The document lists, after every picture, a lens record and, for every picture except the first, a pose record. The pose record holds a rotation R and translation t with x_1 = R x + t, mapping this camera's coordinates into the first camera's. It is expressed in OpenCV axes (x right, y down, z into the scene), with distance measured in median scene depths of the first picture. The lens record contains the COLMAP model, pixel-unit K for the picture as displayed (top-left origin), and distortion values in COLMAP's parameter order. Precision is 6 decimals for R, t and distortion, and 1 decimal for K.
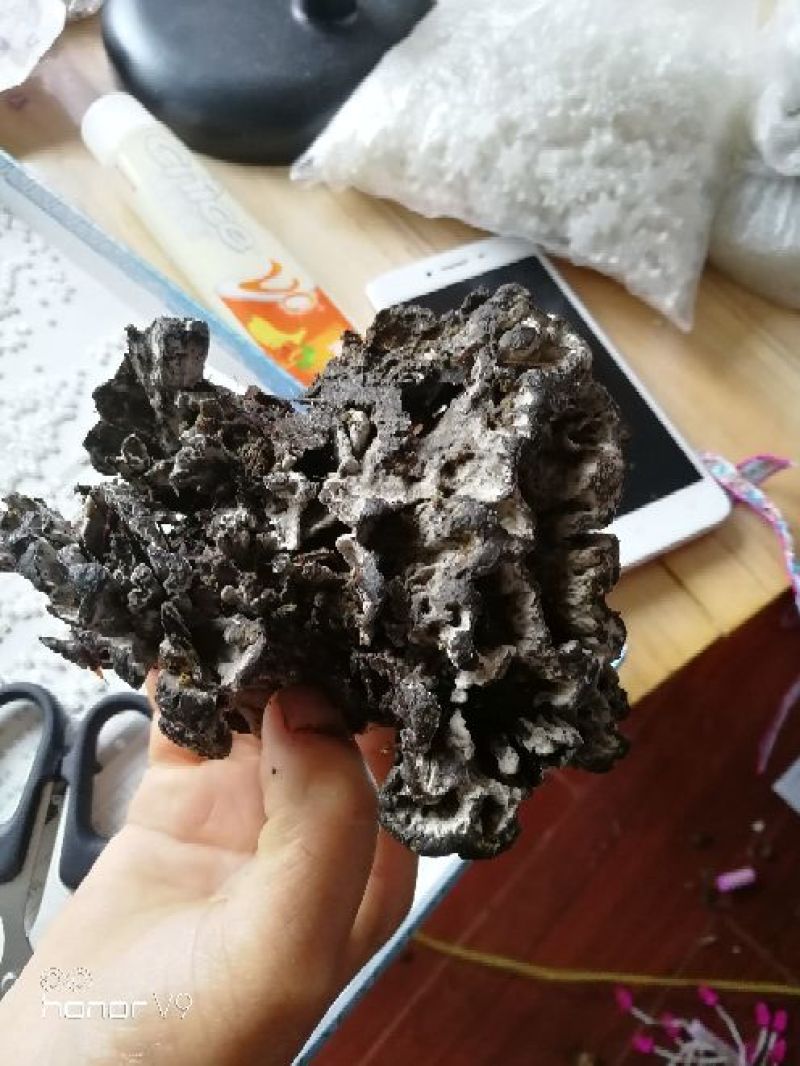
lens RADIAL K [[1191.4, 0, 400.0], [0, 1191.4, 533.0], [0, 0, 1]] dist [-0.017683, -0.010913]
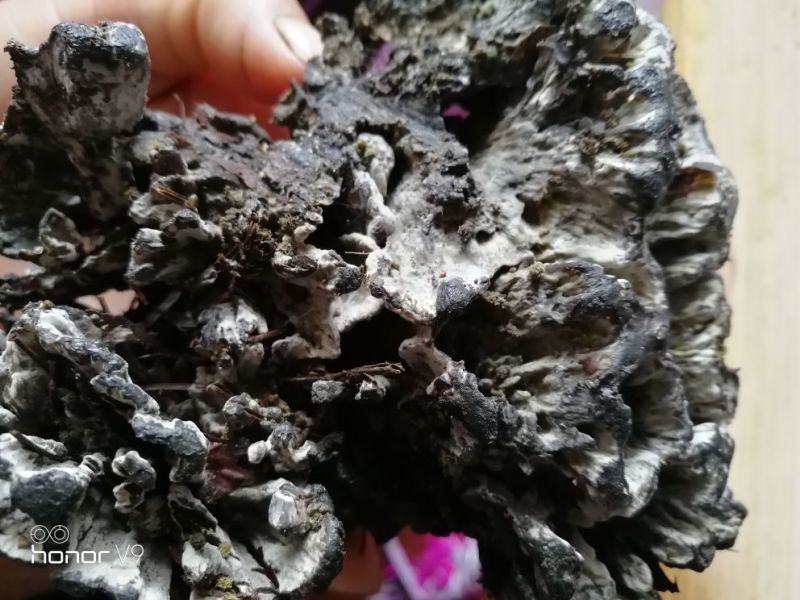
lens RADIAL K [[894.1, 0, 400.0], [0, 894.1, 300.0], [0, 0, 1]] dist [-0.017683, -0.010913]
pose [[0.971346, -0.149643, 0.184644, -0.135723], [0.105162, 0.967317, 0.230735, -0.130738], [-0.213138, -0.204706, 0.955337, 0.472918]]
